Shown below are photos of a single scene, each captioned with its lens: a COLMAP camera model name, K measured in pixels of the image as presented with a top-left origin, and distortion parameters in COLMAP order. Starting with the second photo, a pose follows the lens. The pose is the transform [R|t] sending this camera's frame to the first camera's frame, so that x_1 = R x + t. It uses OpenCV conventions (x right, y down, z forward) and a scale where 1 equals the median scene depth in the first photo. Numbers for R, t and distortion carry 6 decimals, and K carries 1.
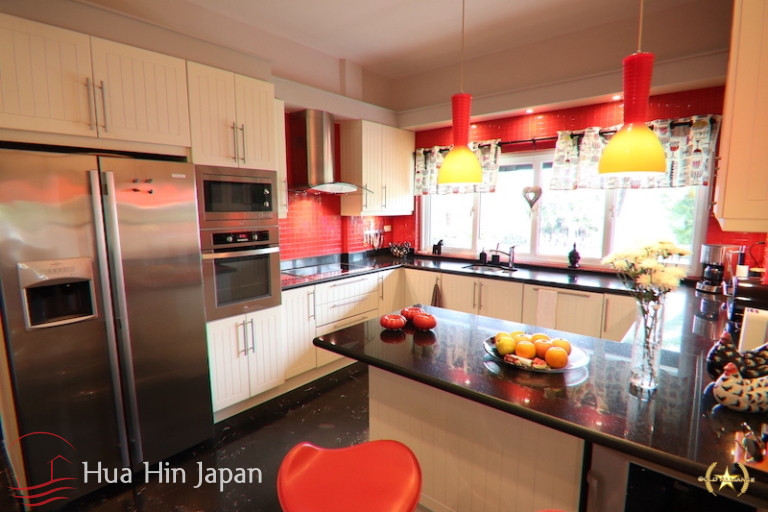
lens RADIAL K [[390.0, 0, 384.0], [0, 390.0, 256.0], [0, 0, 1]] dist [0.000254, -0.013979]
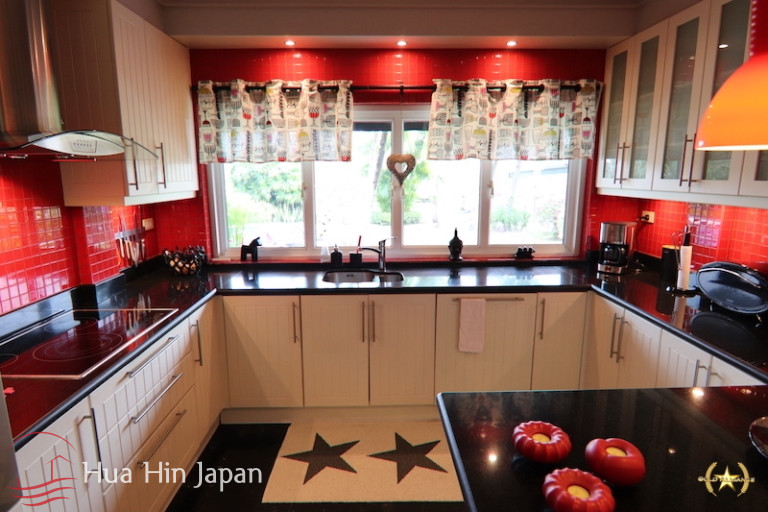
lens RADIAL K [[442.9, 0, 384.0], [0, 442.9, 256.0], [0, 0, 1]] dist [0.004068, 0.000666]
pose [[0.745264, -0.122522, 0.655416, -0.193892], [0.087047, 0.992438, 0.086544, -0.063306], [-0.661063, -0.007446, 0.750293, 0.393603]]
